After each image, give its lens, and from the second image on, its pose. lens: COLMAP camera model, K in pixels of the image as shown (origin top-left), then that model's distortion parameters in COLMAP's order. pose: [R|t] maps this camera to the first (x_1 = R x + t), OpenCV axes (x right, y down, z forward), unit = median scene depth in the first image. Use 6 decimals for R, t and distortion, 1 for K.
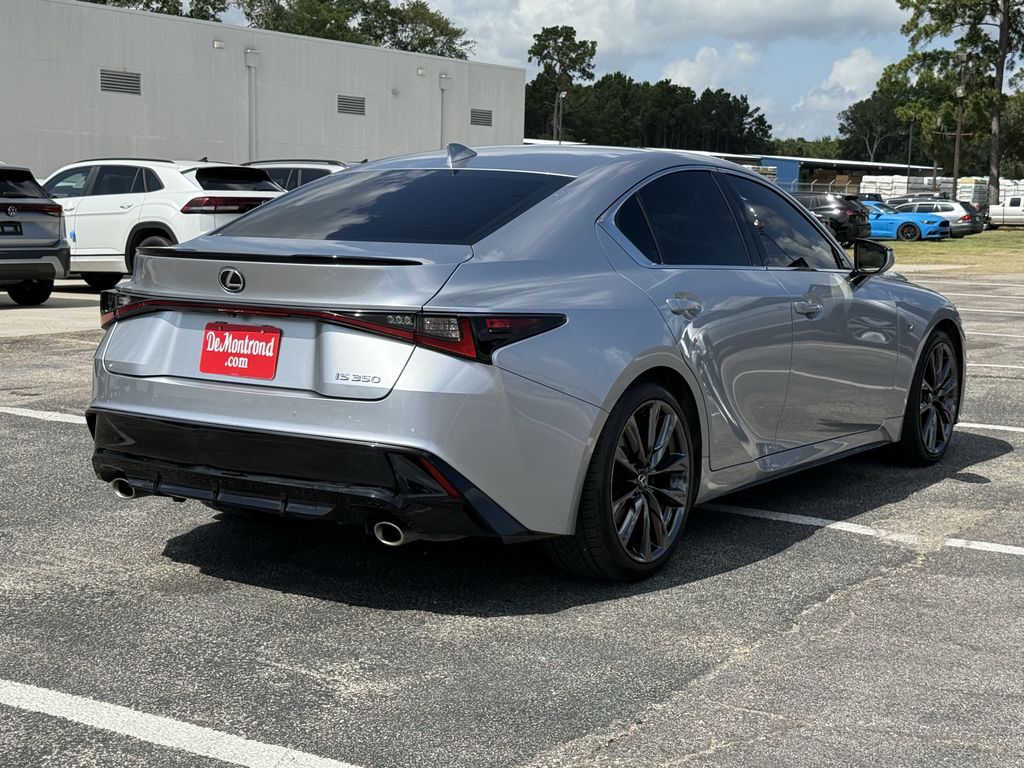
lens RADIAL K [[1549.8, 0, 499.5], [0, 1549.8, 438.7], [0, 0, 1]] dist [0.152502, -0.221712]
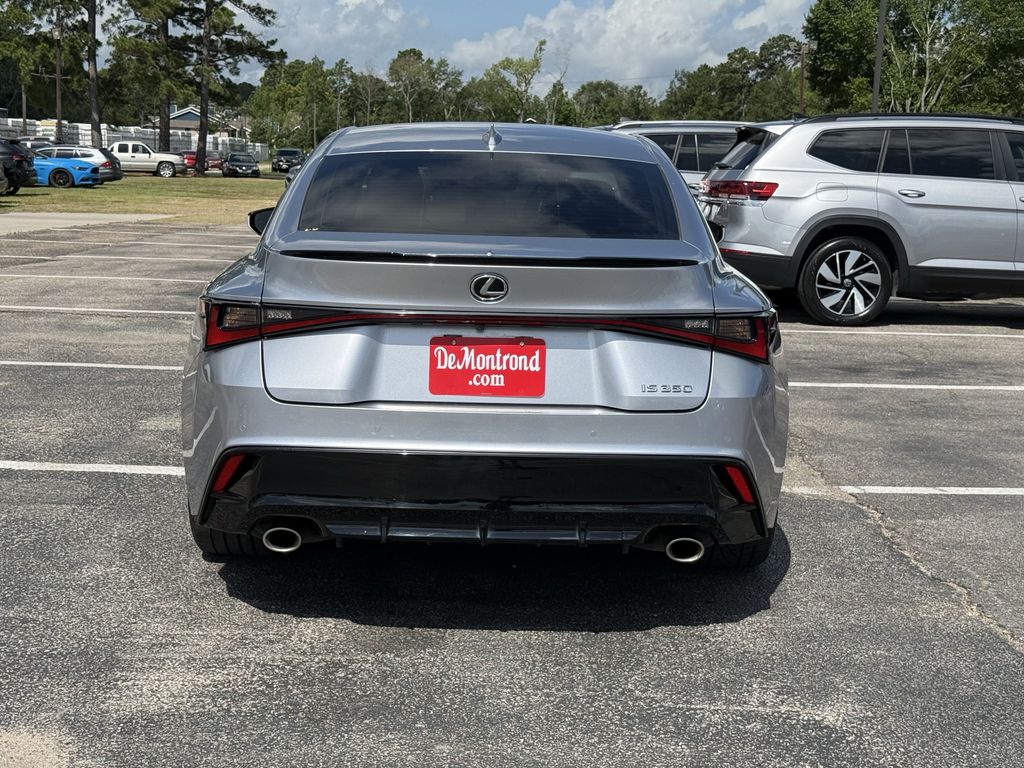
lens RADIAL K [[1549.8, 0, 499.5], [0, 1549.8, 438.7], [0, 0, 1]] dist [0.152502, -0.221712]
pose [[0.820522, -0.094886, 0.563684, -0.663139], [0.073775, 0.995458, 0.060177, -0.068667], [-0.566834, -0.007791, 0.823795, 0.273943]]
